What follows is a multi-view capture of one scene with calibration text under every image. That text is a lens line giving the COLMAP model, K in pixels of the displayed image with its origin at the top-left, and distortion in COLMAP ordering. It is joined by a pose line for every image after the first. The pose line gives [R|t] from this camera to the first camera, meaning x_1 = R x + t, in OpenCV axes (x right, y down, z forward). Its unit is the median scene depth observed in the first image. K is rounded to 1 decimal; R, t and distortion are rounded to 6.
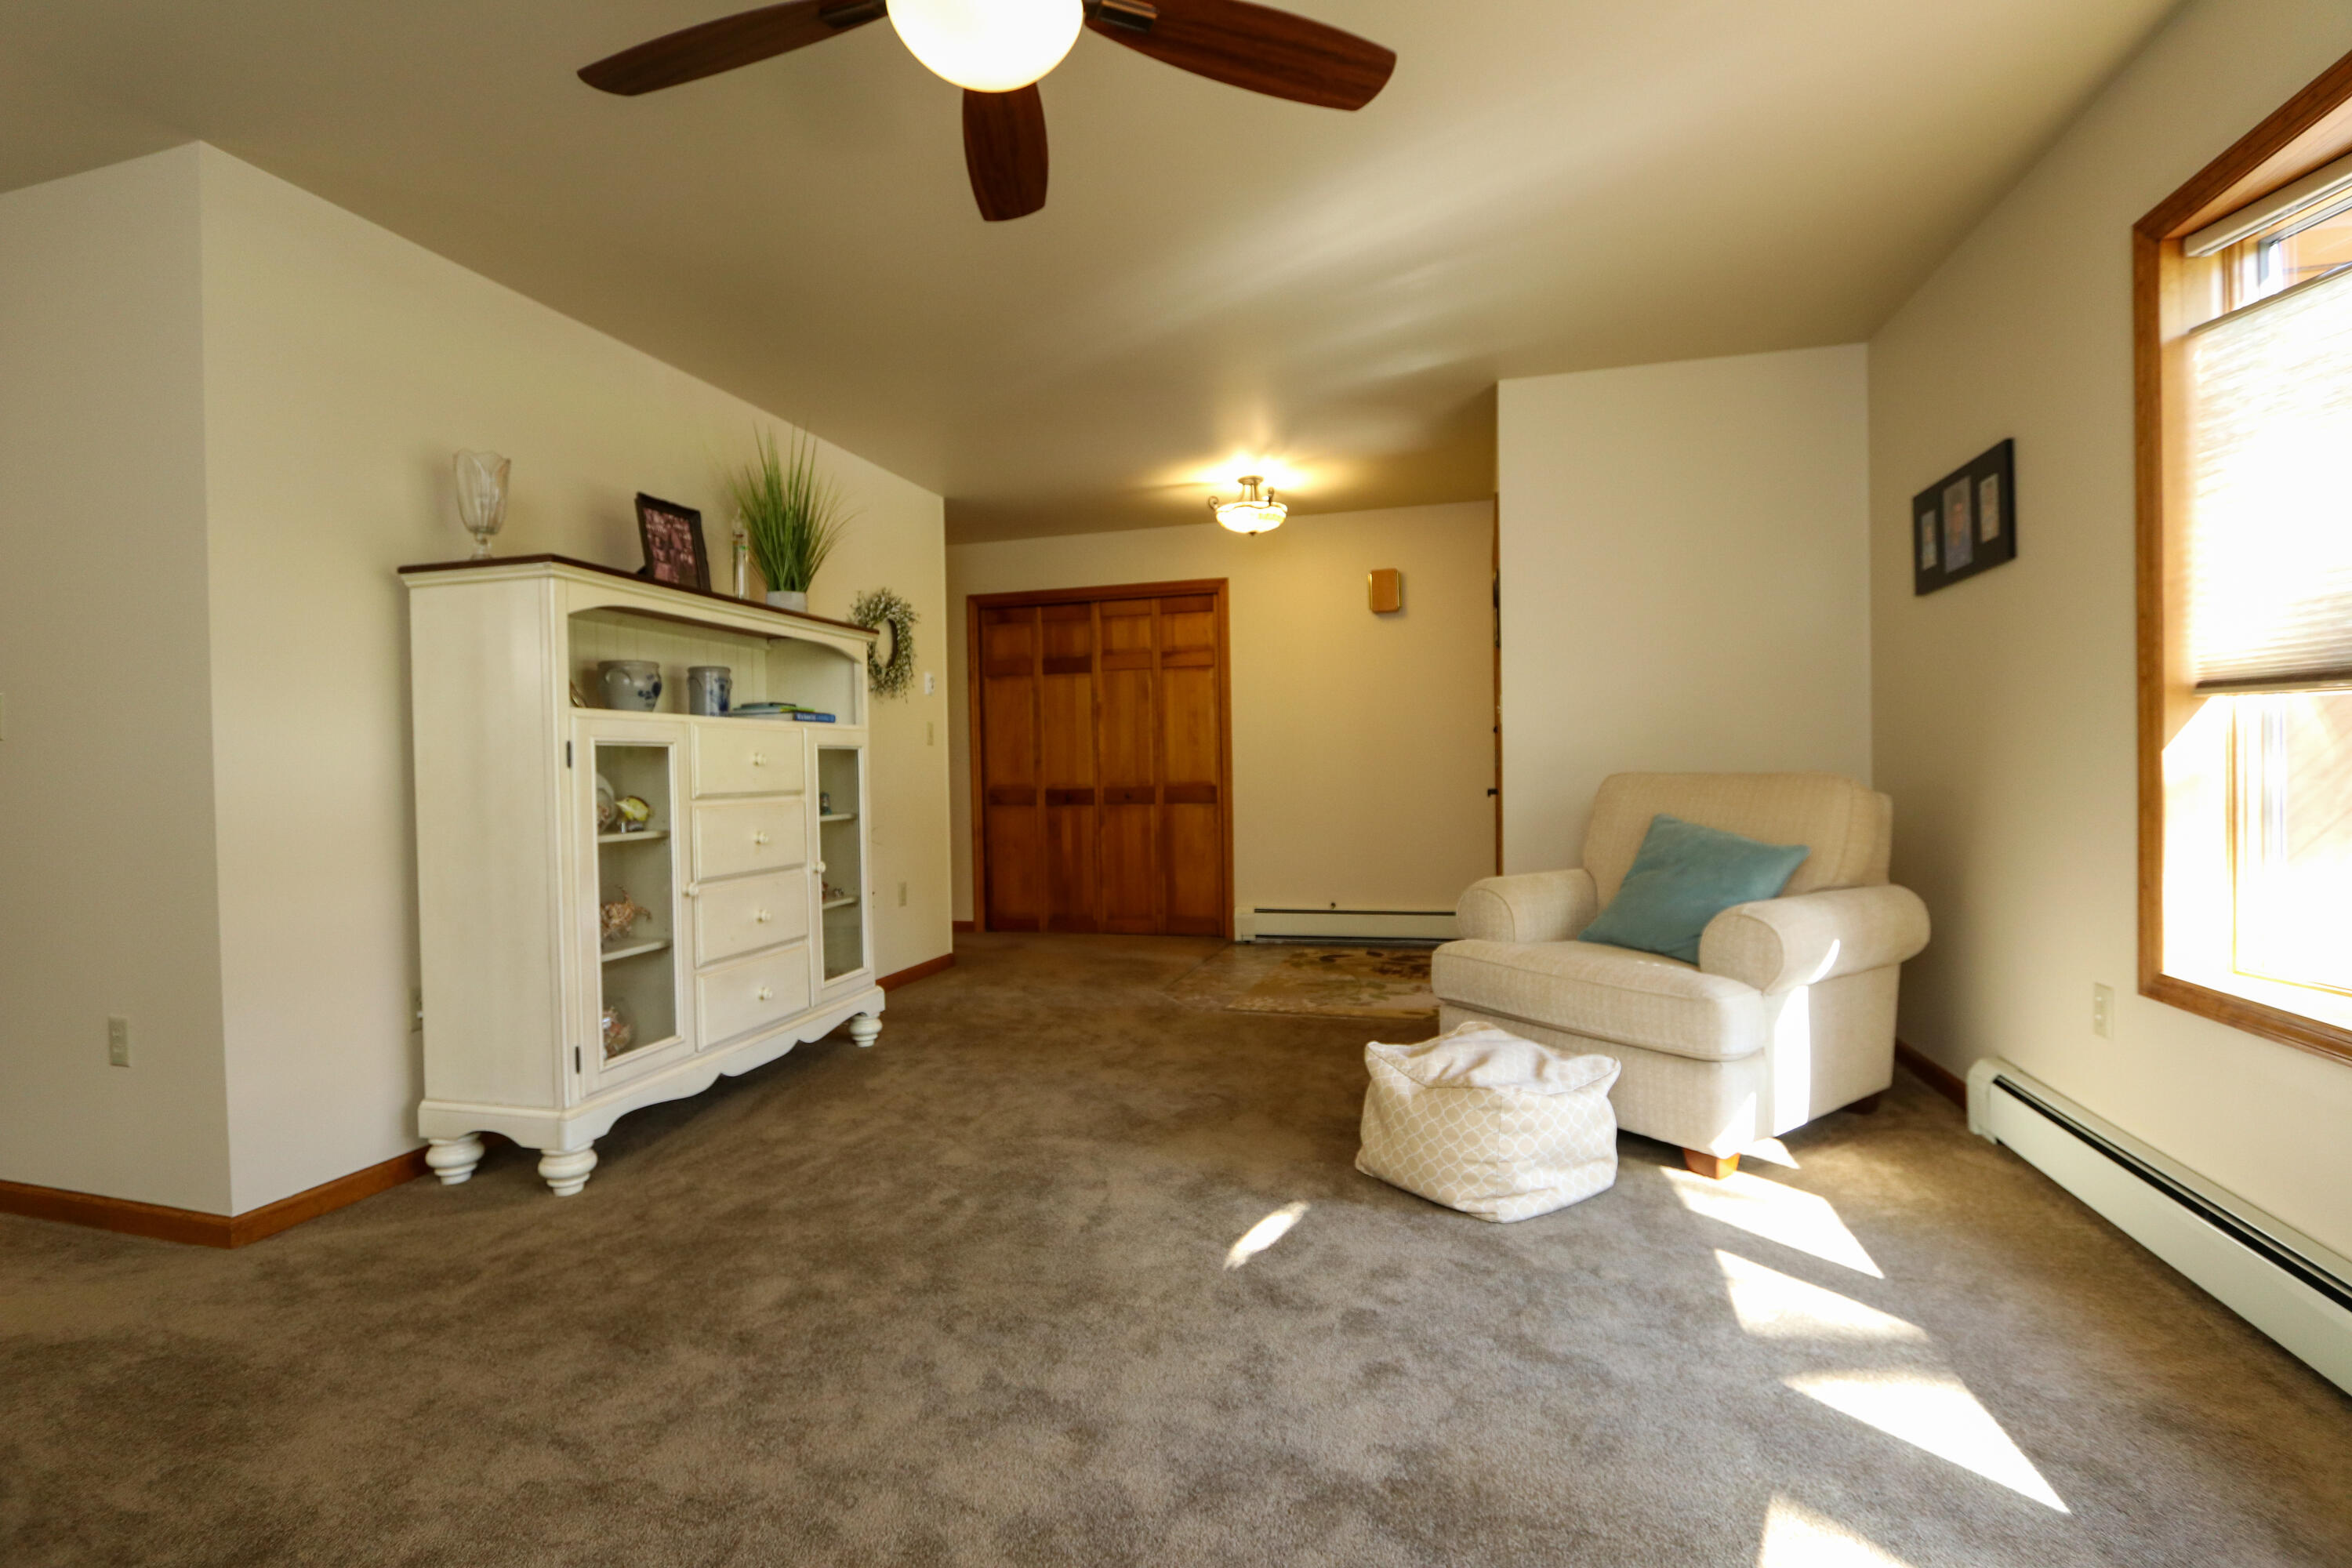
lens RADIAL K [[1111.8, 0, 1167.6], [0, 1111.8, 786.3], [0, 0, 1]] dist [-0.007971, 0.000522]
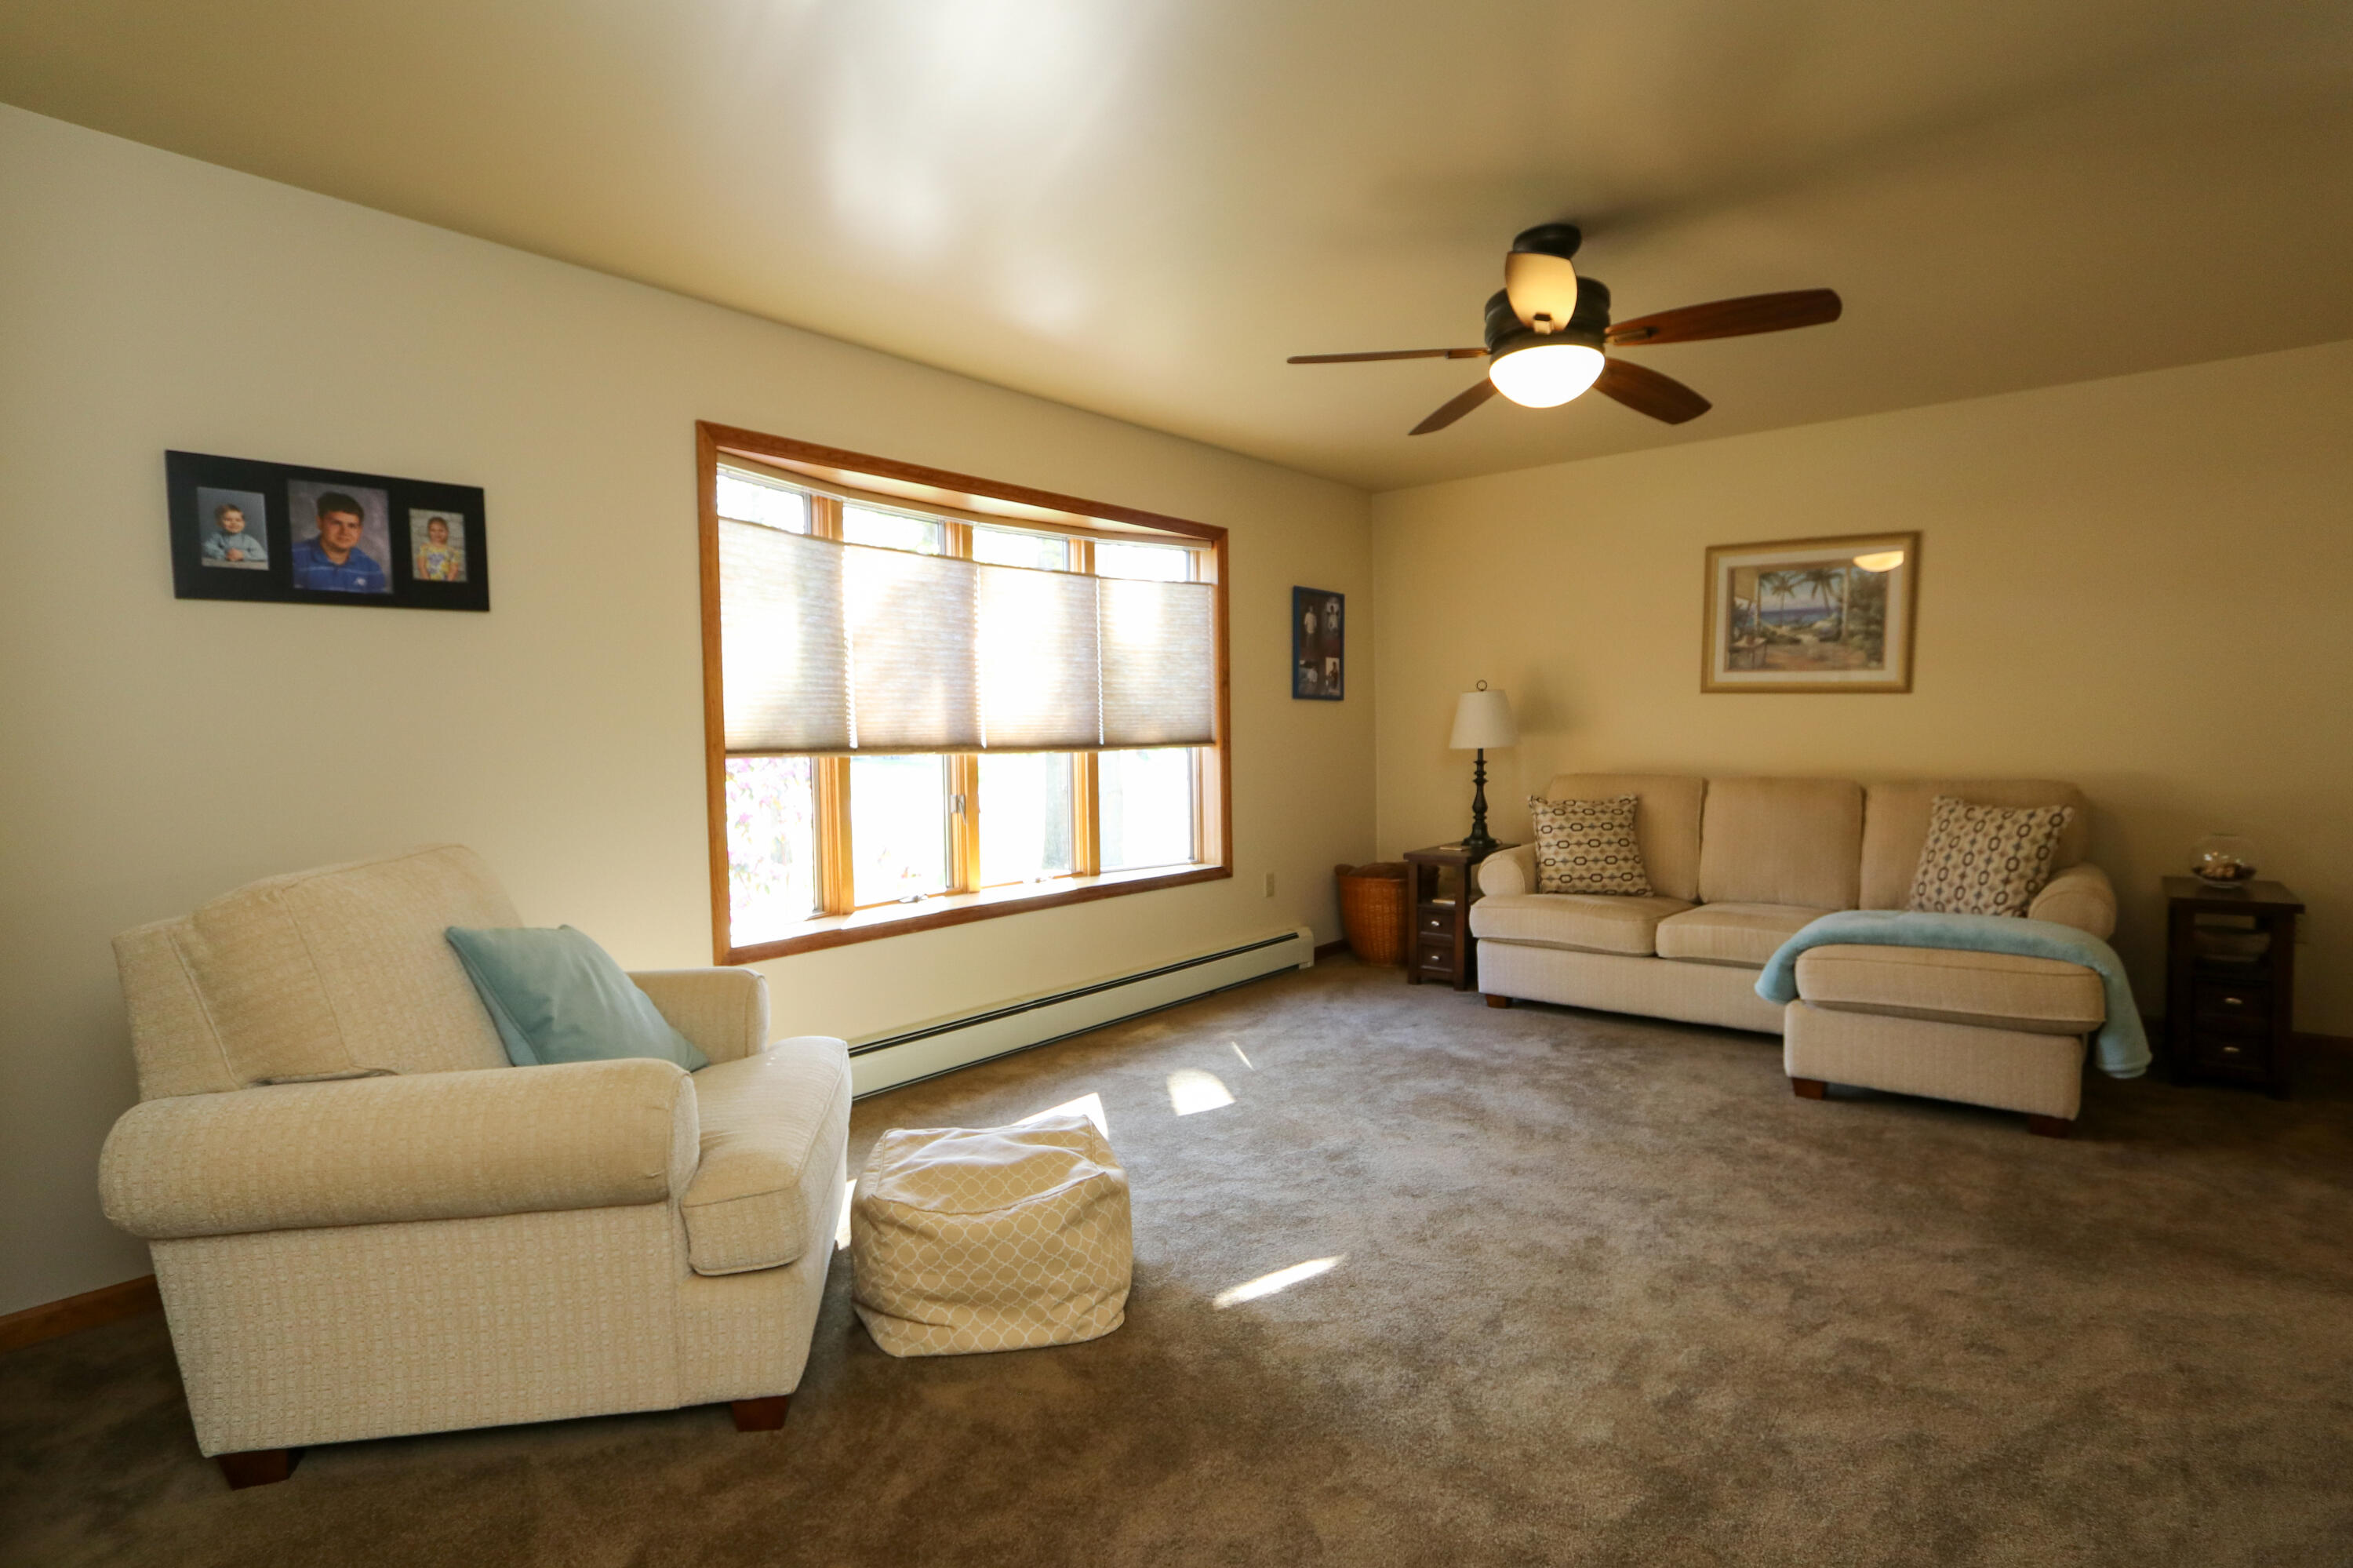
lens RADIAL K [[1156.0, 0, 1214.0], [0, 1156.0, 774.0], [0, 0, 1]] dist [0.000116, -0.000071]
pose [[-0.922886, 0.014840, 0.384787, -0.260268], [0.036638, 0.998108, 0.049378, -0.102147], [-0.383326, 0.059668, -0.921684, 1.956662]]
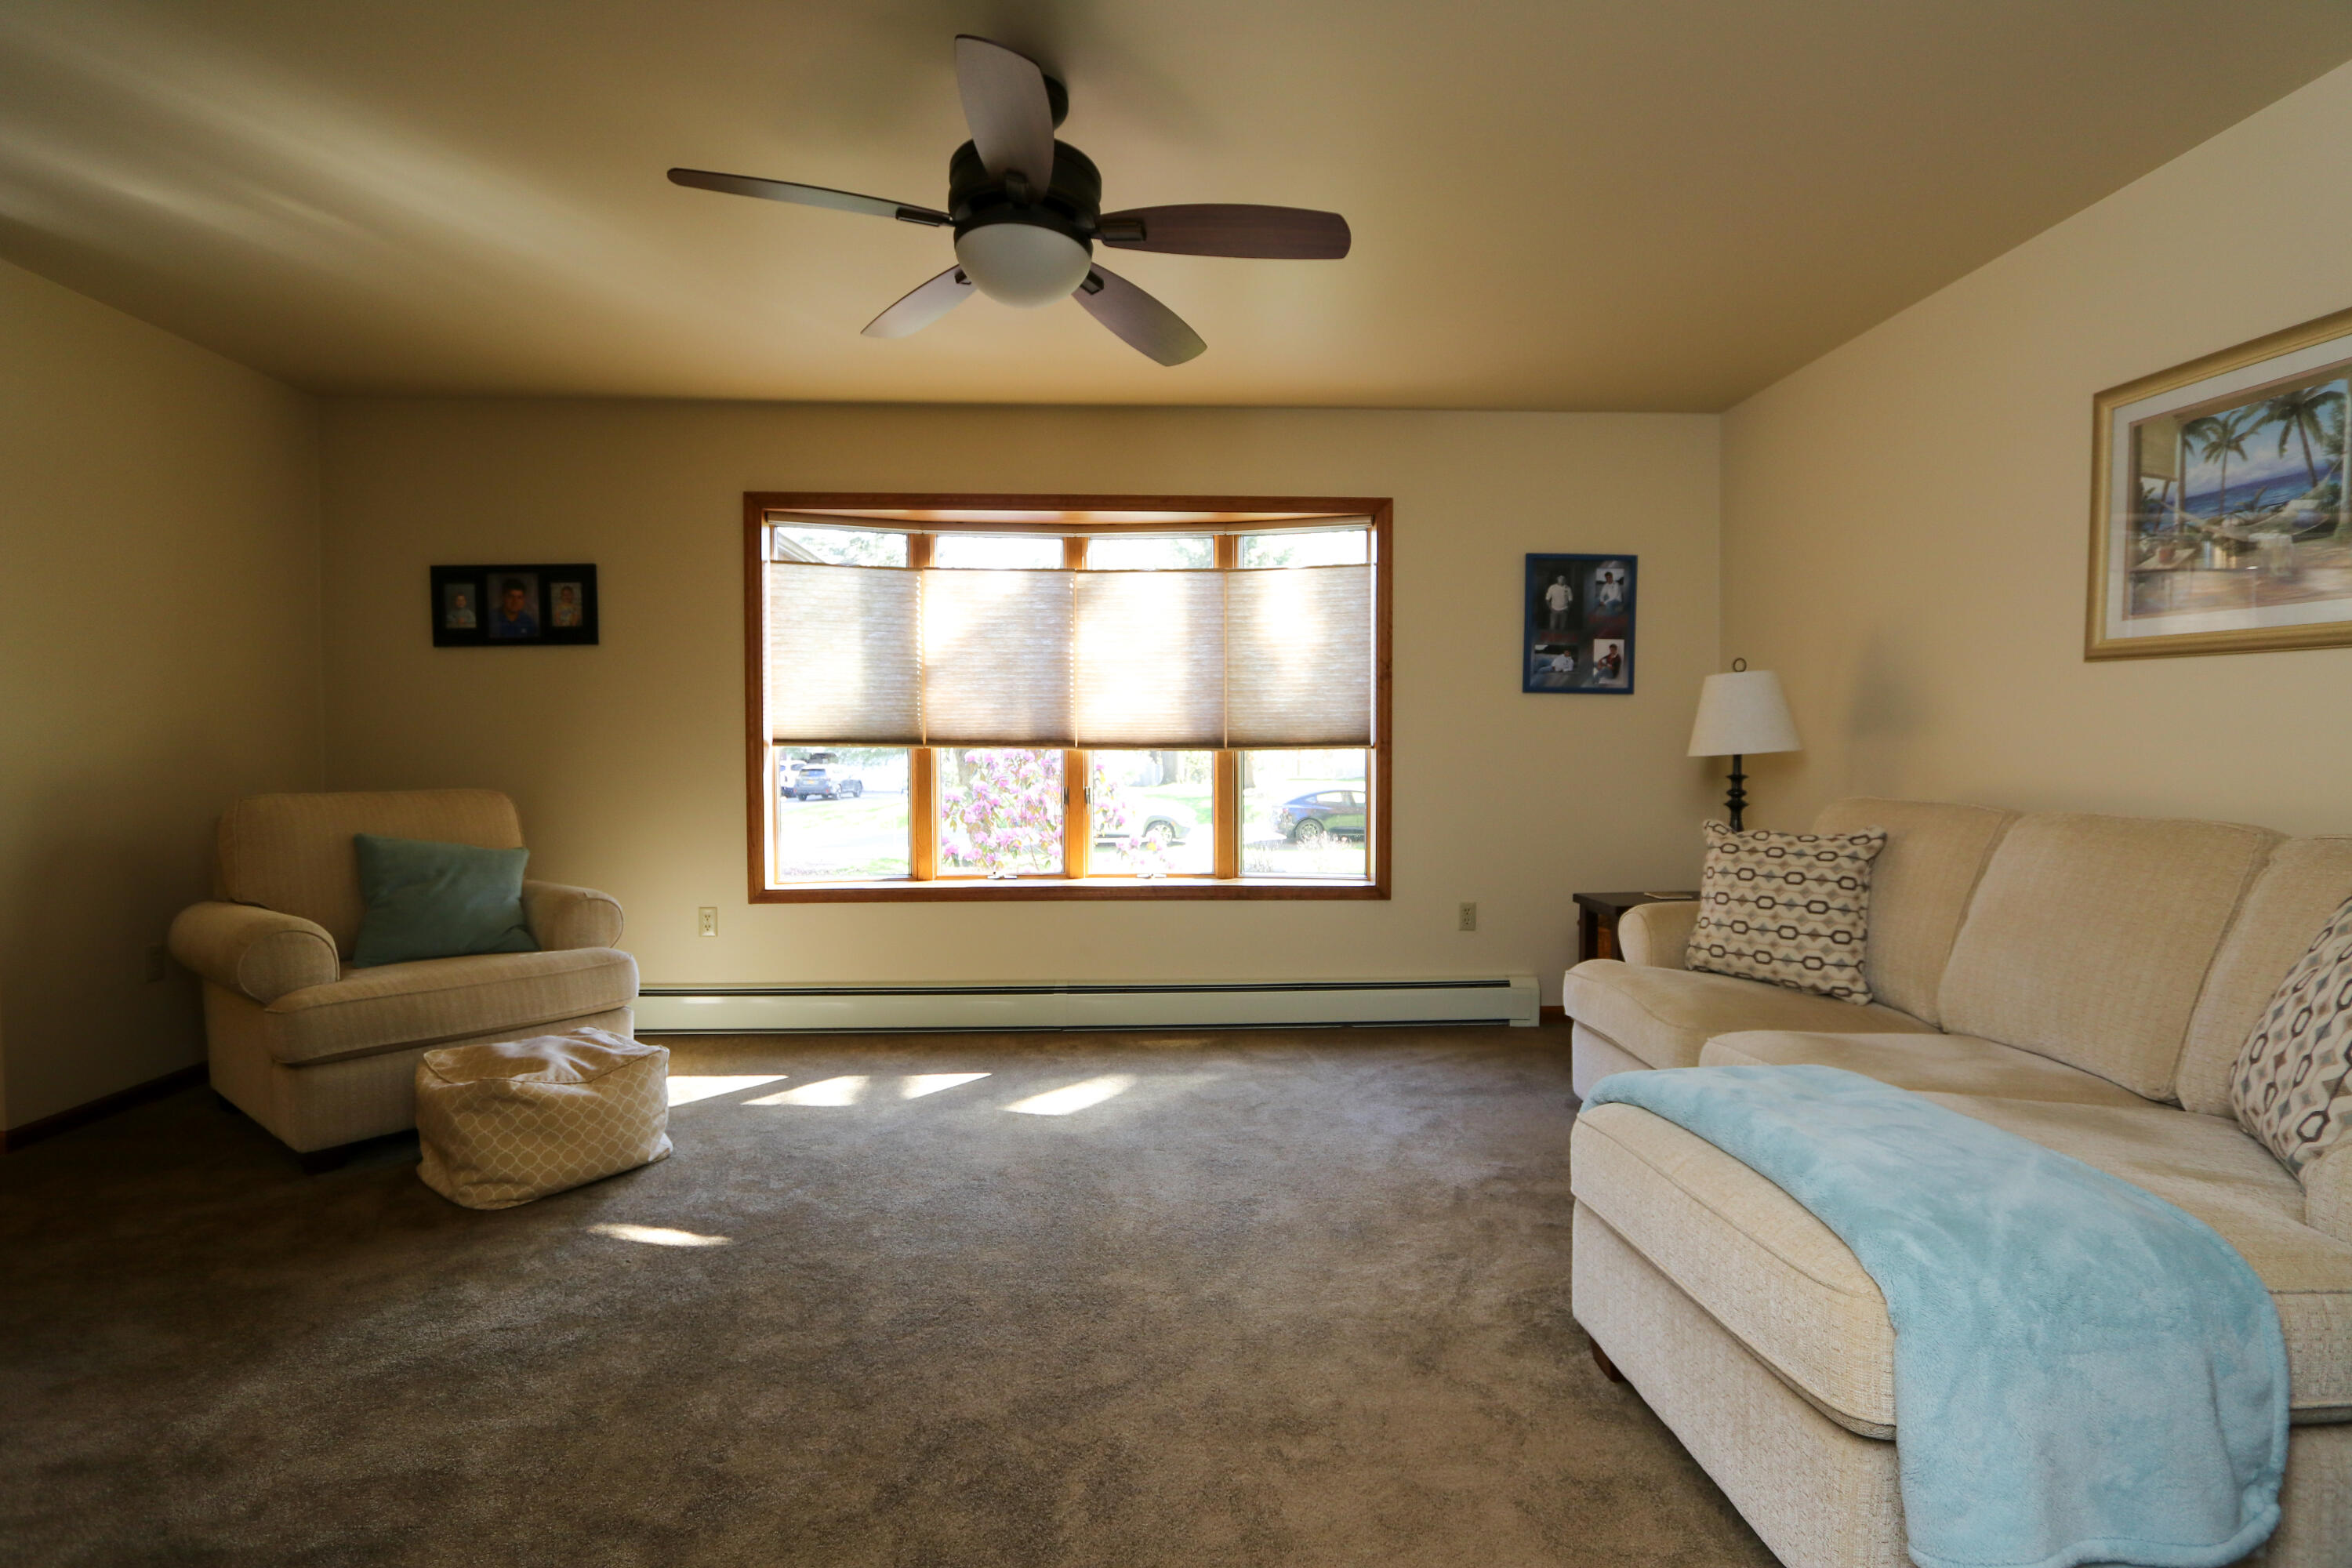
lens RADIAL K [[1111.8, 0, 1167.6], [0, 1111.8, 786.3], [0, 0, 1]] dist [-0.007971, 0.000522]
pose [[-0.325537, -0.009289, 0.945484, -1.048591], [0.023579, 0.999561, 0.017939, -0.025376], [-0.945235, 0.028134, -0.325175, 0.872459]]
